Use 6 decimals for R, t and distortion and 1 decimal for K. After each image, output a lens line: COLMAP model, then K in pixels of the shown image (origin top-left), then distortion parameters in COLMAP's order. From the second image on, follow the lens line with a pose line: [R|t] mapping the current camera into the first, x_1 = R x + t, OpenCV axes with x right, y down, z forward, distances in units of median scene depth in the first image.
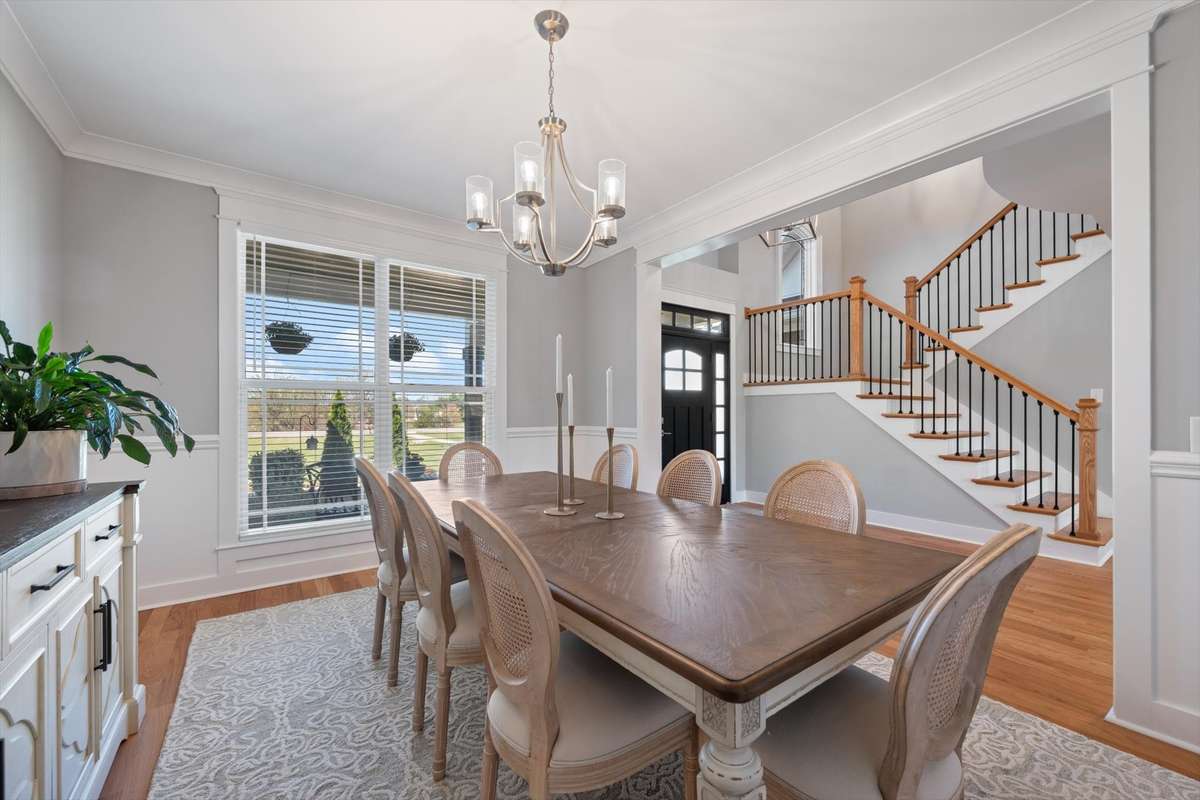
lens RADIAL K [[469.8, 0, 595.3], [0, 469.8, 407.5], [0, 0, 1]] dist [-0.004530, 0.000000]
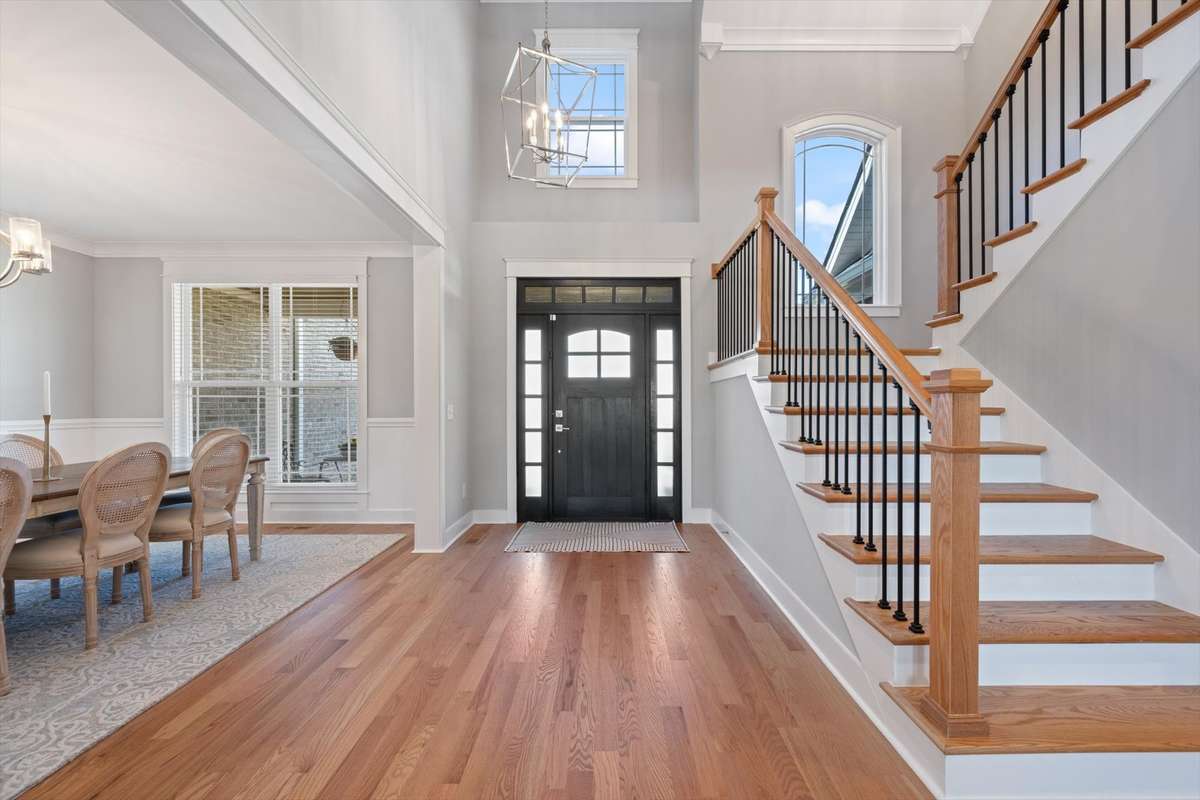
lens RADIAL K [[469.8, 0, 601.4], [0, 469.8, 405.8], [0, 0, 1]] dist [-0.004530, 0.000000]
pose [[0.808548, -0.000395, -0.588430, 0.685759], [0.002231, 0.999995, 0.002393, 0.011904], [0.588426, -0.003248, 0.808545, 0.320187]]
